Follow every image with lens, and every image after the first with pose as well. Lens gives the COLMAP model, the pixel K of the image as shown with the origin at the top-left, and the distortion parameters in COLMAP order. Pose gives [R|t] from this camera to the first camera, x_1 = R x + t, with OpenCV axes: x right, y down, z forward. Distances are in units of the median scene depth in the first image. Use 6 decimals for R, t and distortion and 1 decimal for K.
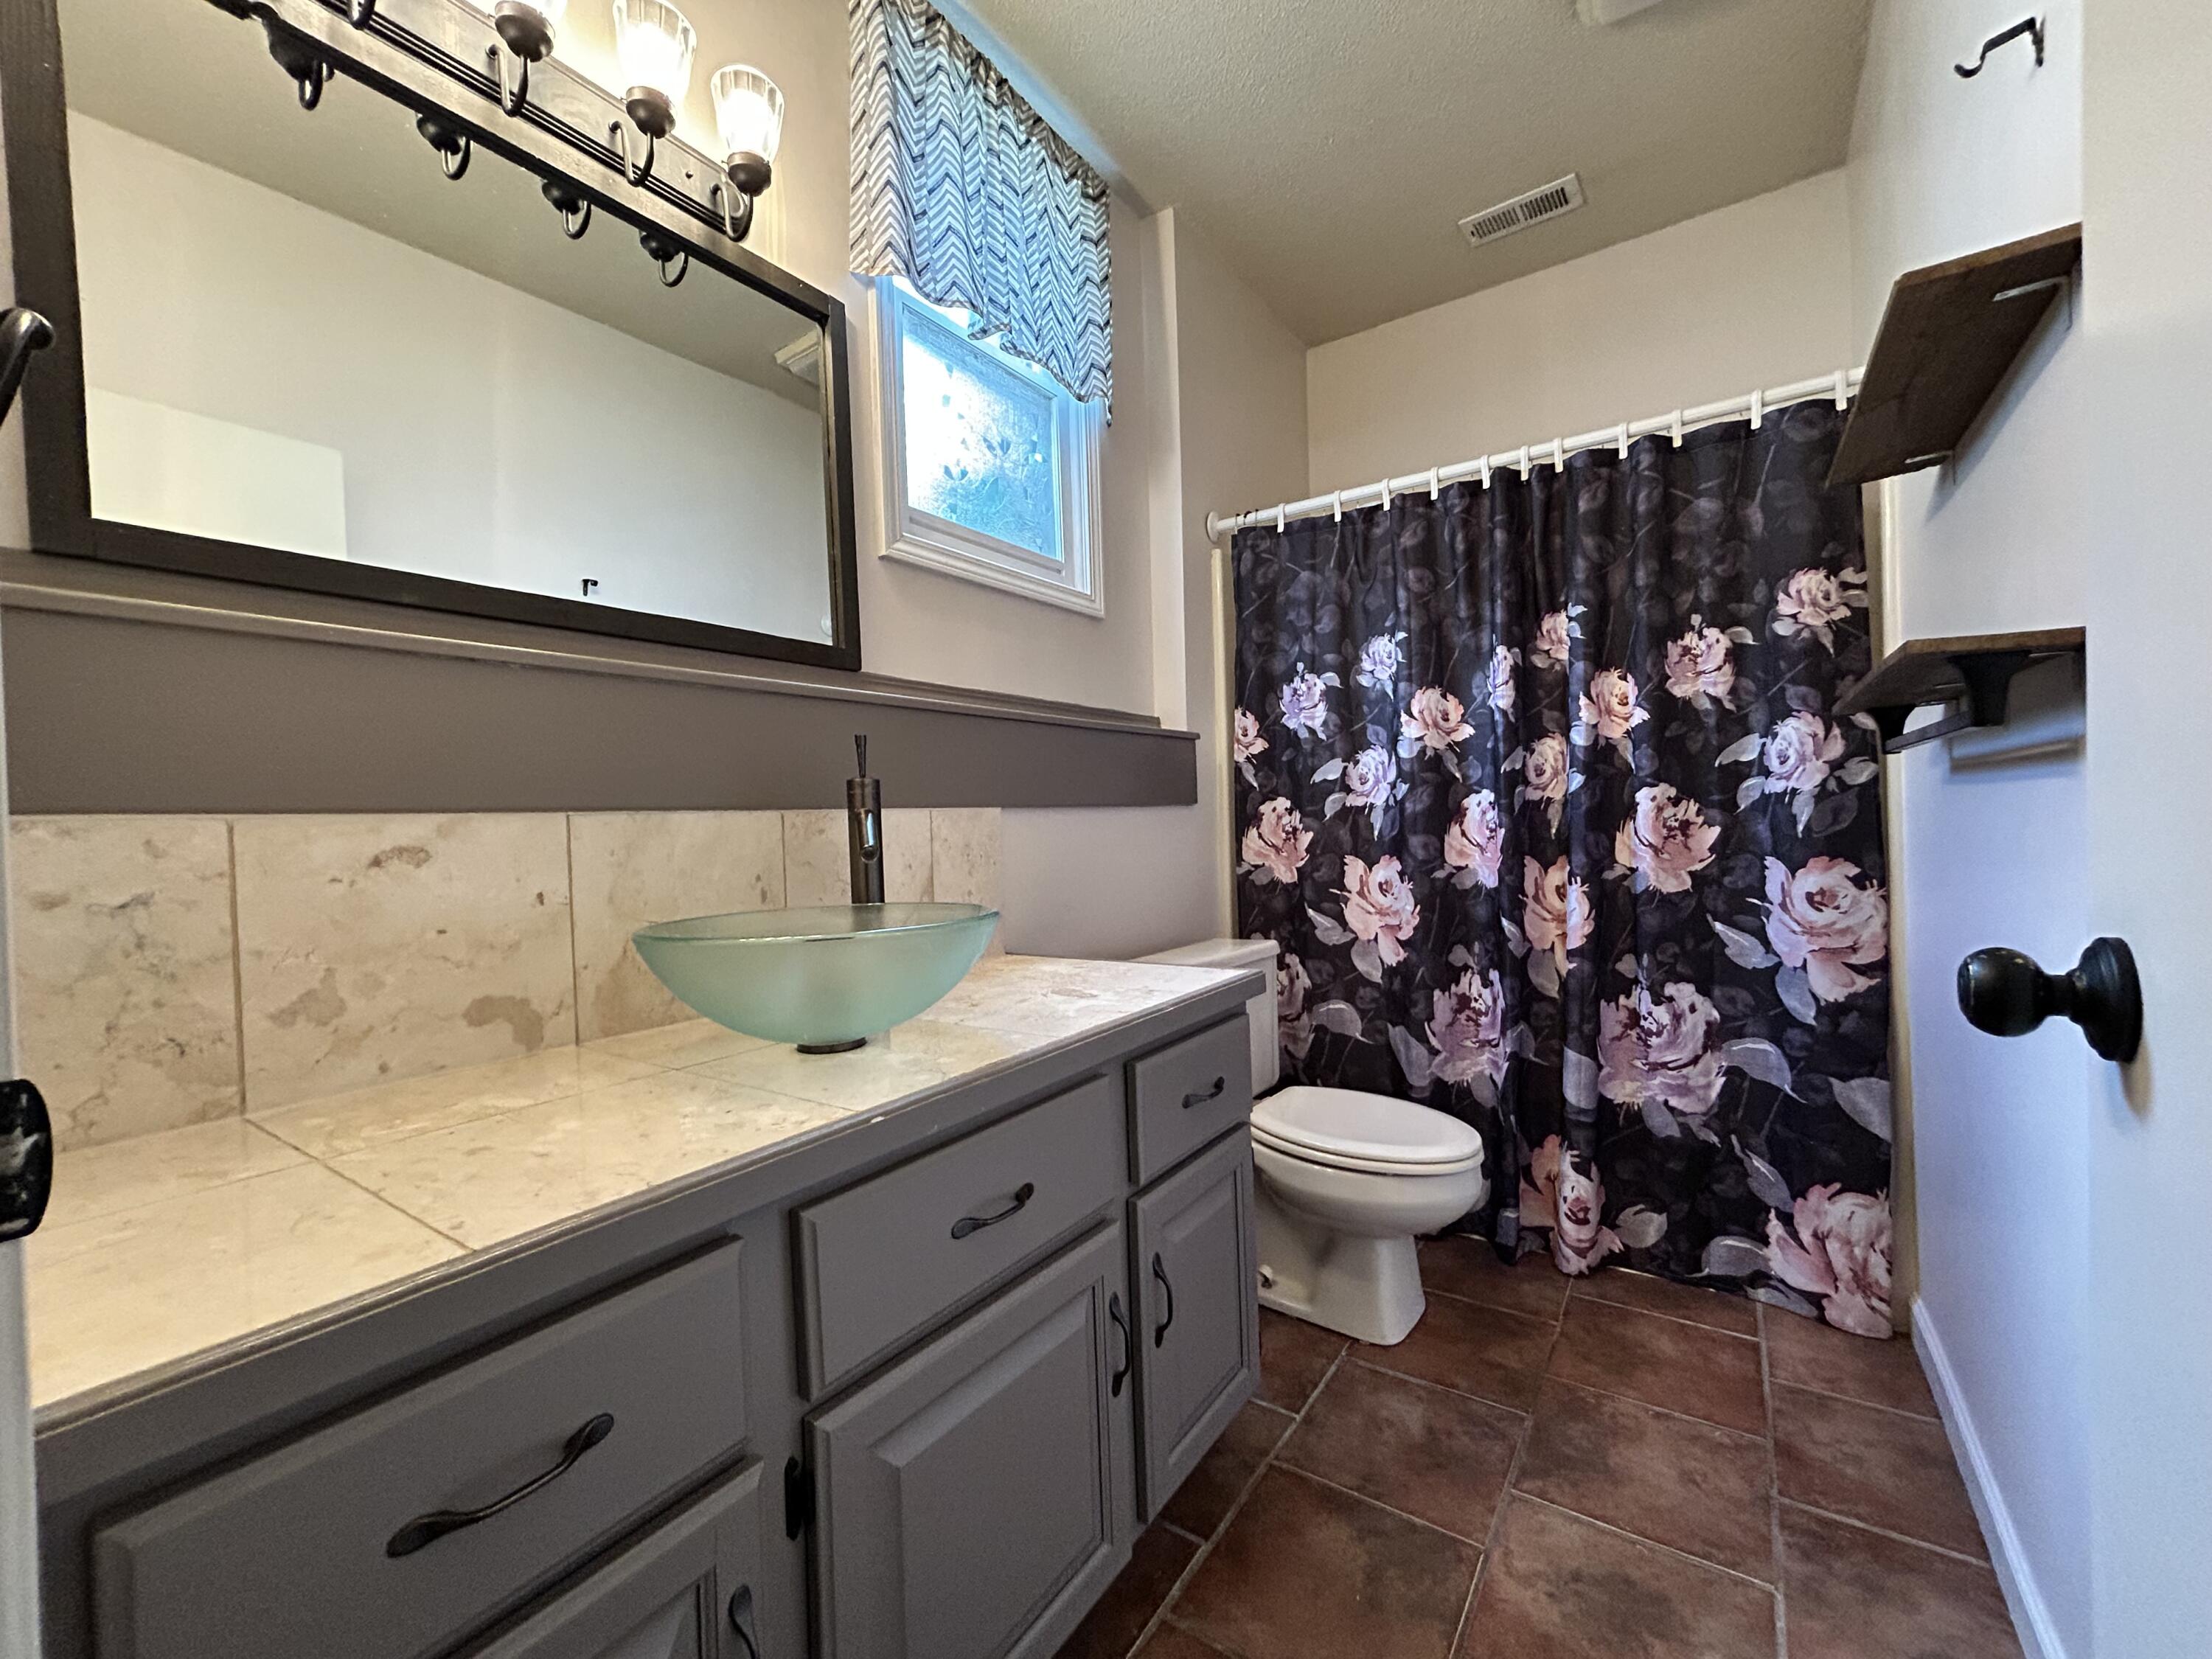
lens RADIAL K [[892.1, 0, 1106.0], [0, 892.1, 829.5], [0, 0, 1]] dist [-0.031559, 0.027355]
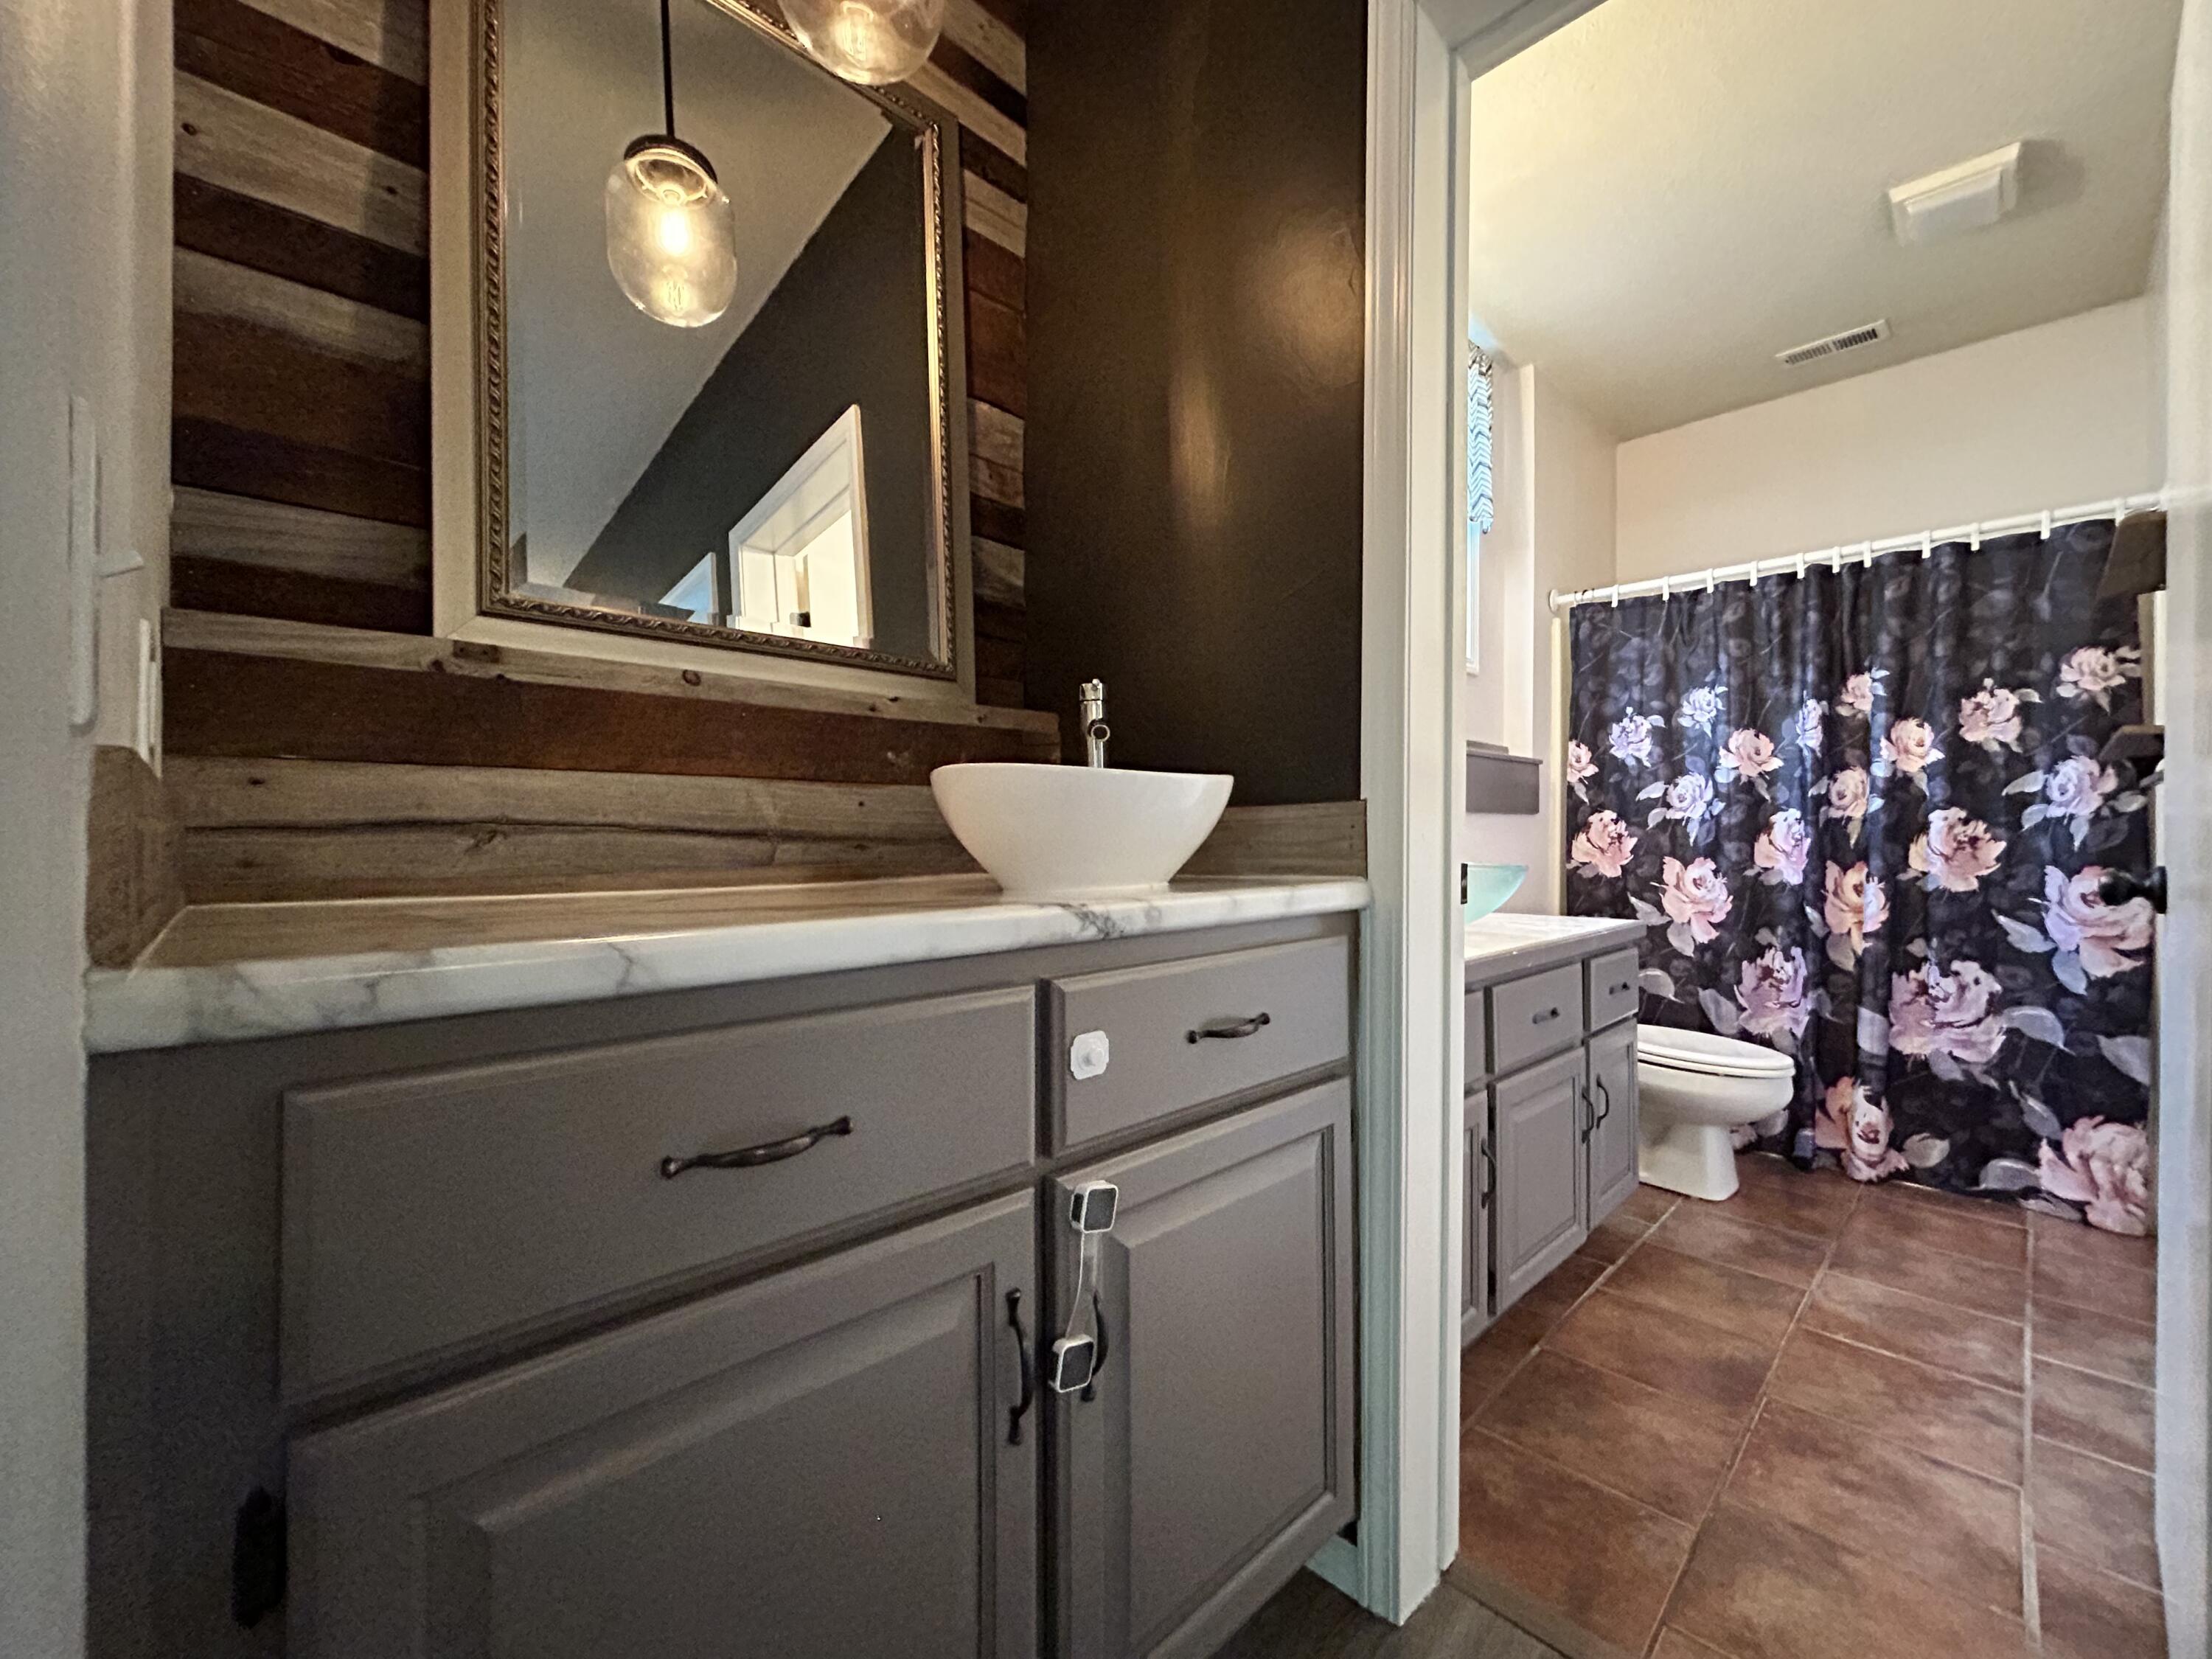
lens RADIAL K [[893.0, 0, 1101.6], [0, 893.0, 829.0], [0, 0, 1]] dist [-0.000667, 0.001186]
pose [[0.978530, 0.031176, -0.203734, -0.322680], [-0.032790, 0.999452, -0.004550, 0.026246], [0.203480, 0.011133, 0.979016, -0.530719]]
